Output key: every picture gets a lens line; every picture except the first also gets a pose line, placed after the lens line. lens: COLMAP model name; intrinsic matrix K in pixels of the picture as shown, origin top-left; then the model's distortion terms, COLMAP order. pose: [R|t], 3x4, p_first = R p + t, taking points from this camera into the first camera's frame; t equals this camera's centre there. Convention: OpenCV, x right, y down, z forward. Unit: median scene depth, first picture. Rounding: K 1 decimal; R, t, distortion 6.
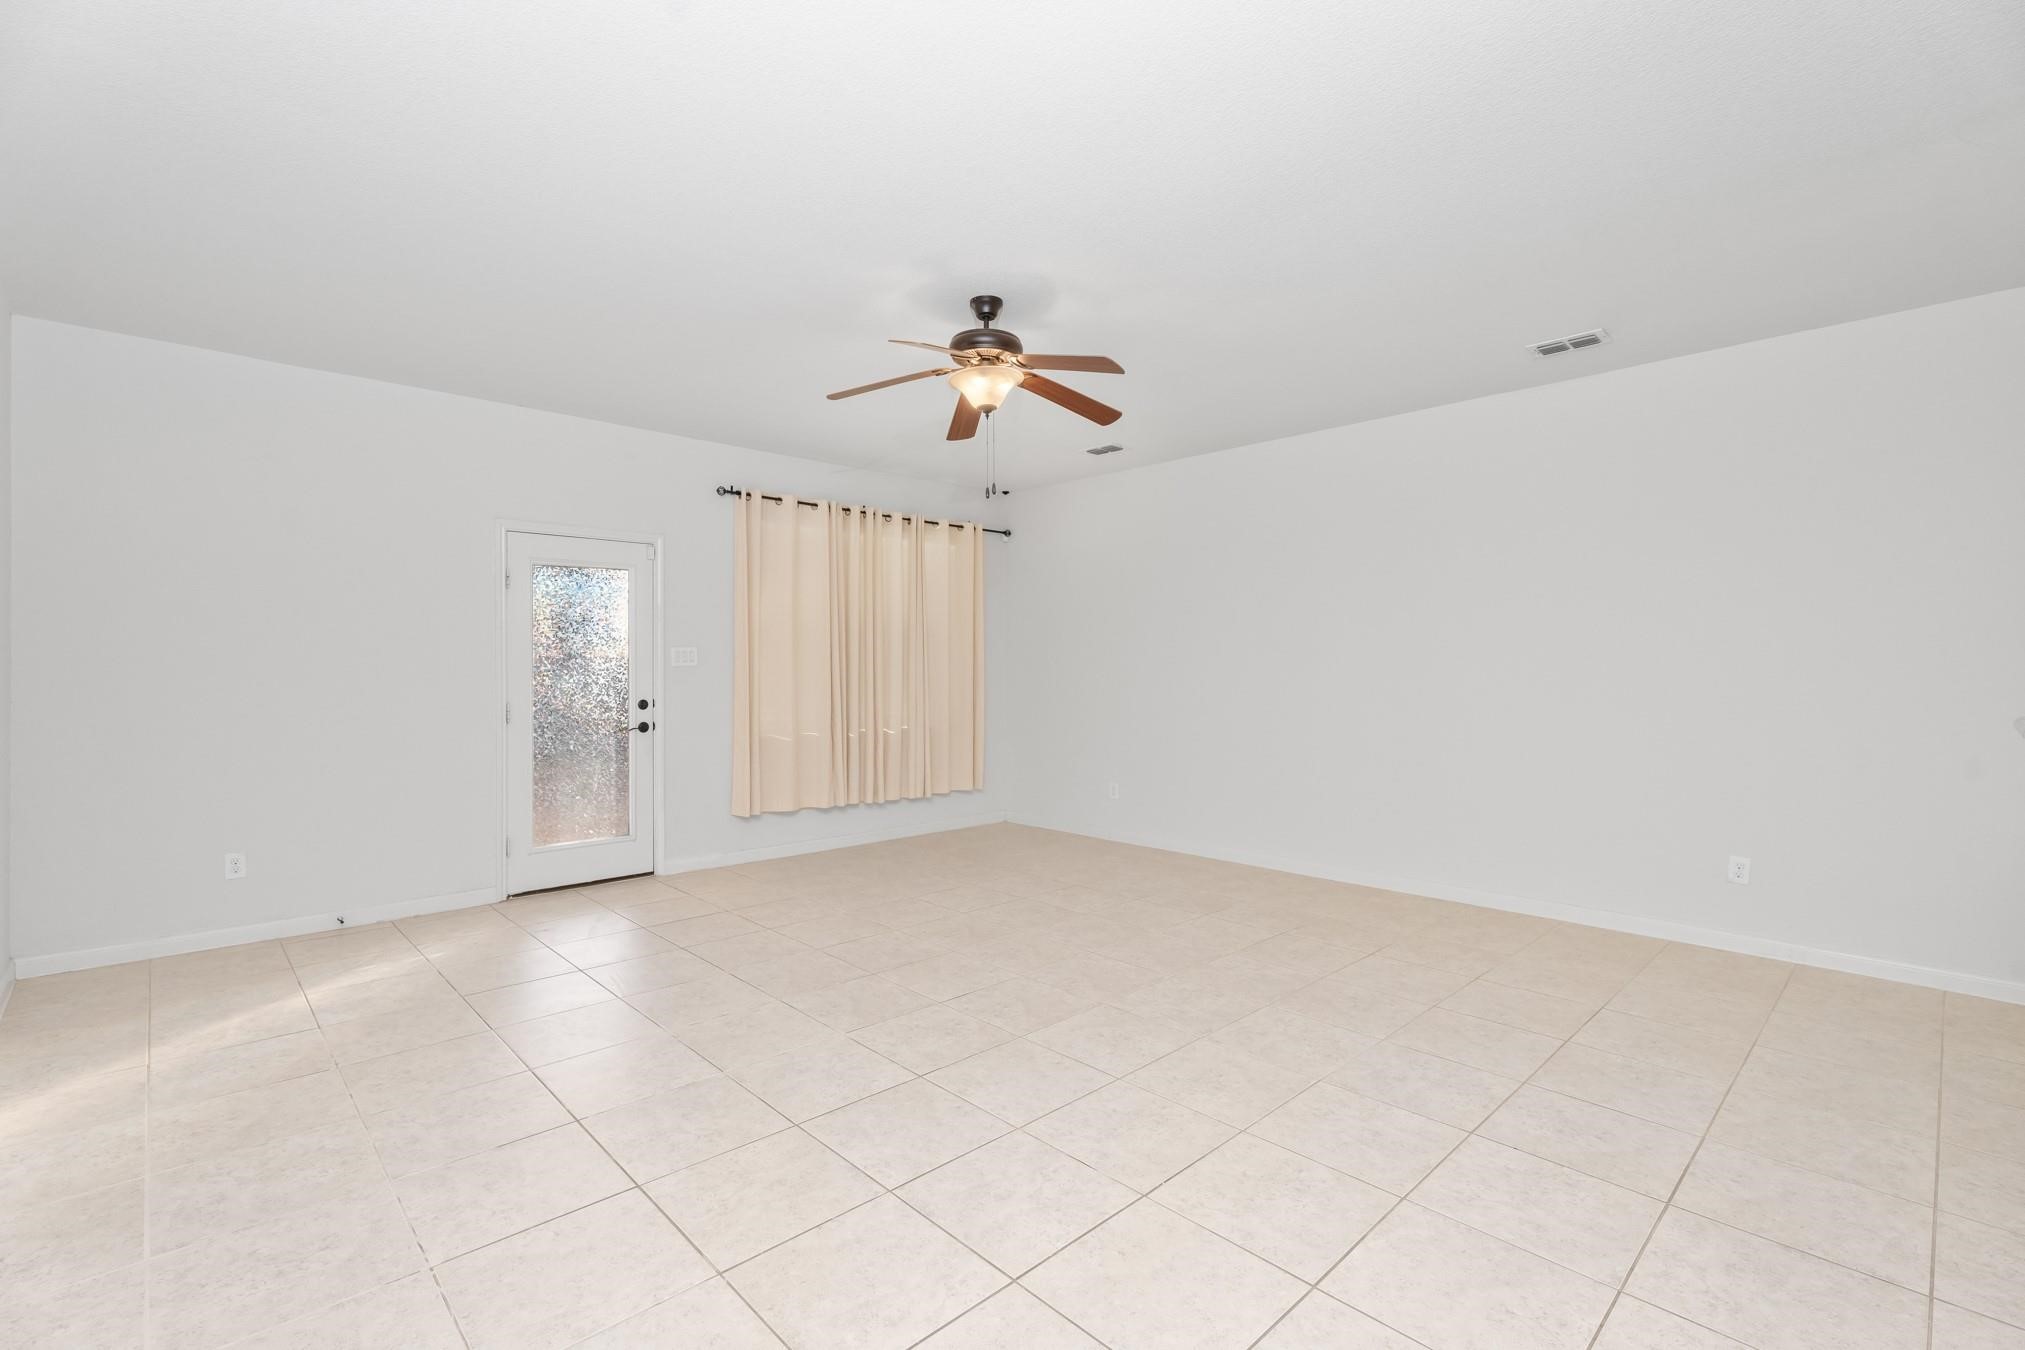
lens RADIAL K [[899.7, 0, 1012.5], [0, 899.7, 675.0], [0, 0, 1]] dist [-0.000334, -0.000348]
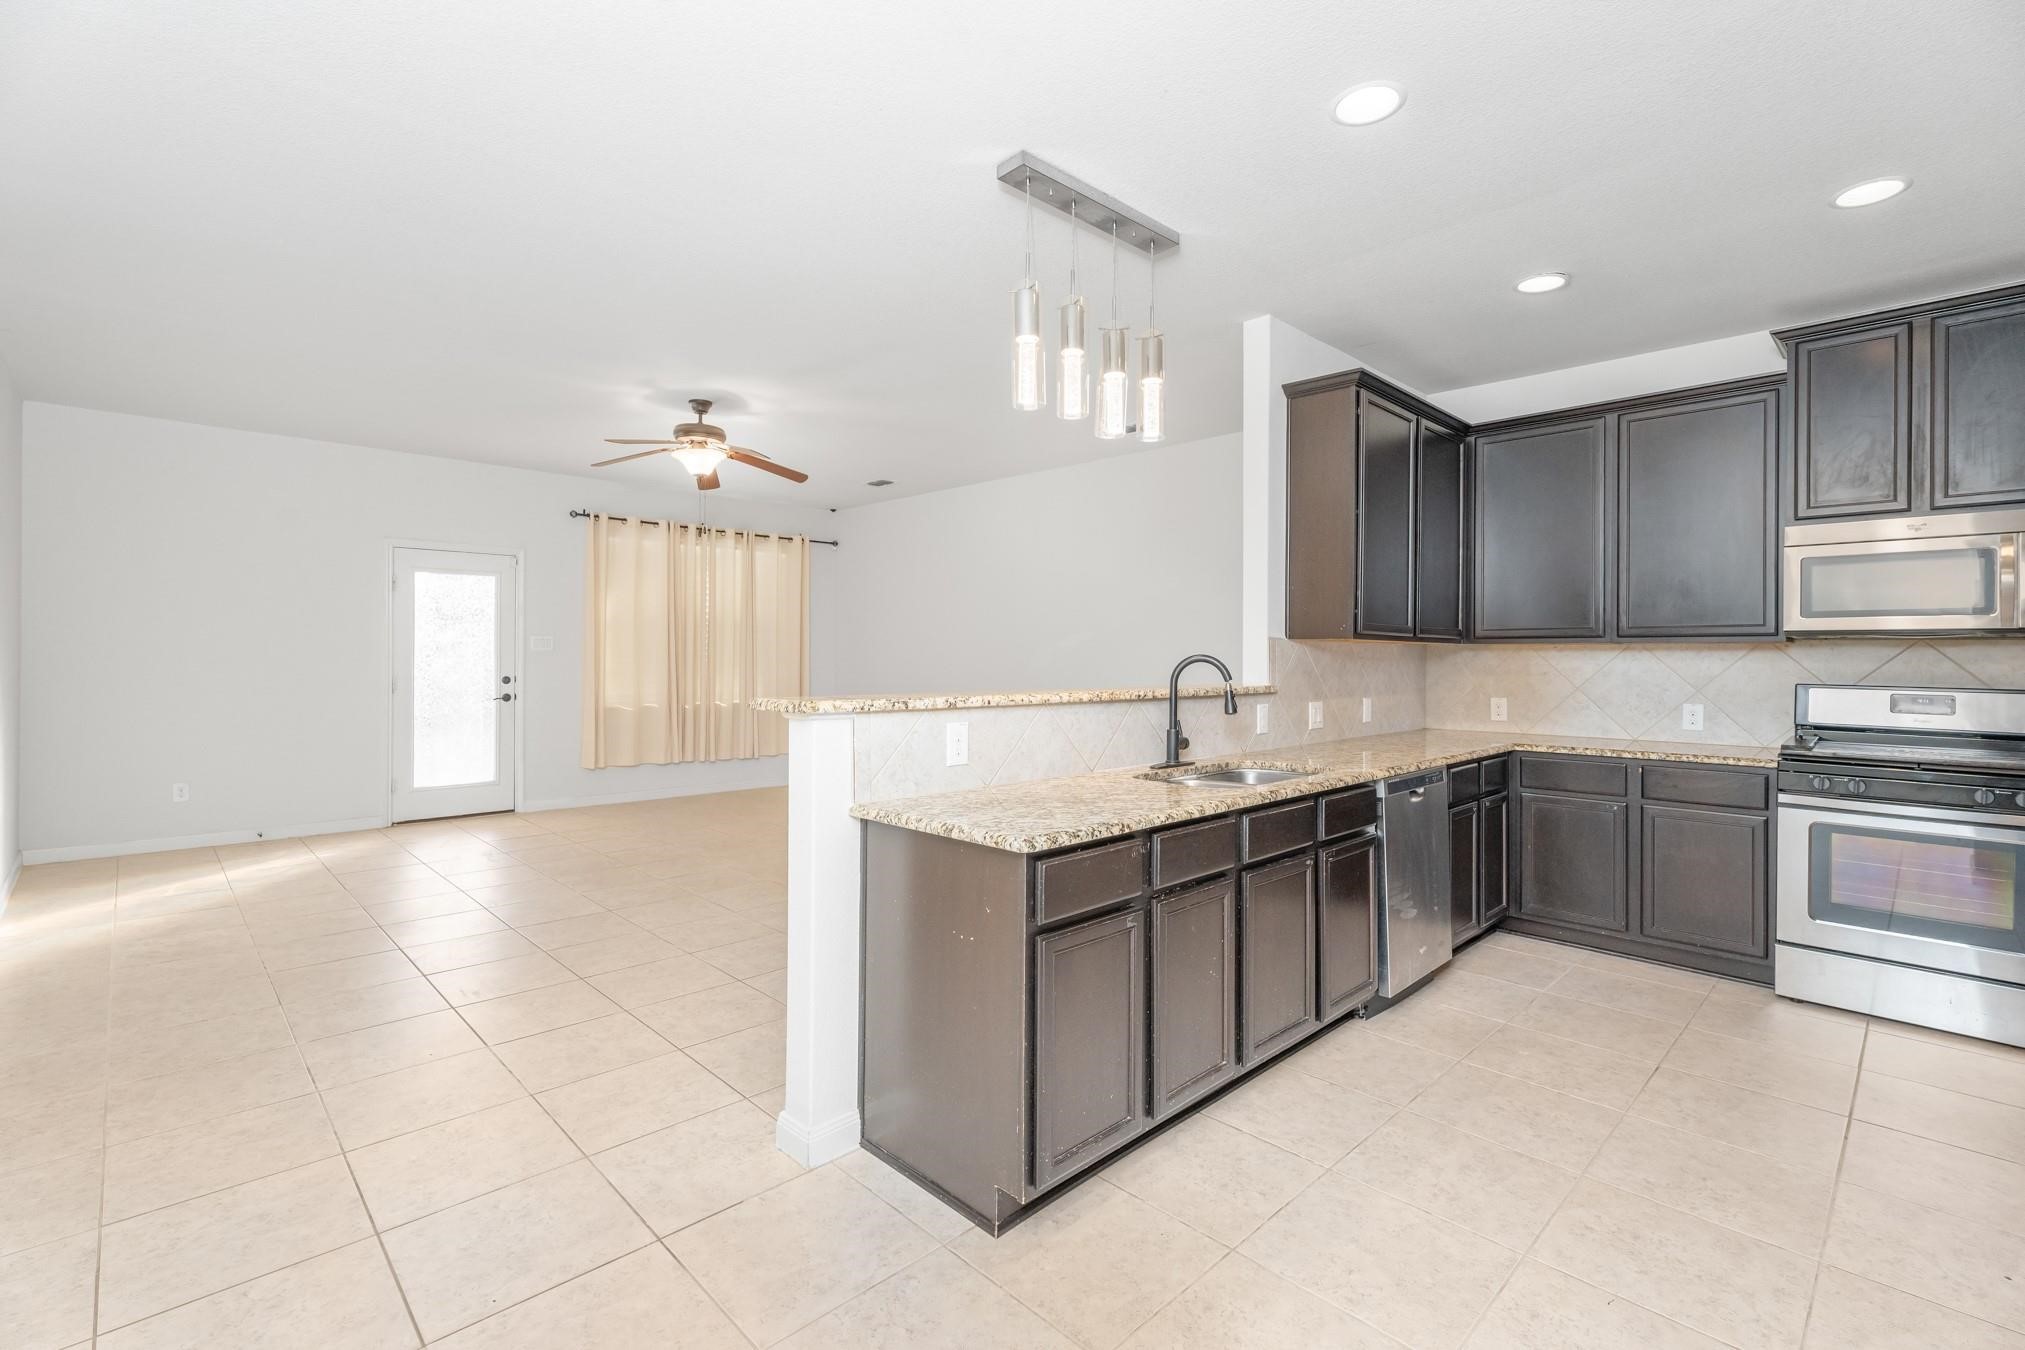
lens RADIAL K [[905.1, 0, 1005.9], [0, 905.1, 654.7], [0, 0, 1]] dist [-0.000331, 0.000259]
pose [[0.999942, 0.007326, 0.007951, 0.273072], [-0.007247, 0.999924, -0.009960, 0.004045], [-0.008024, 0.009902, 0.999919, -0.281471]]
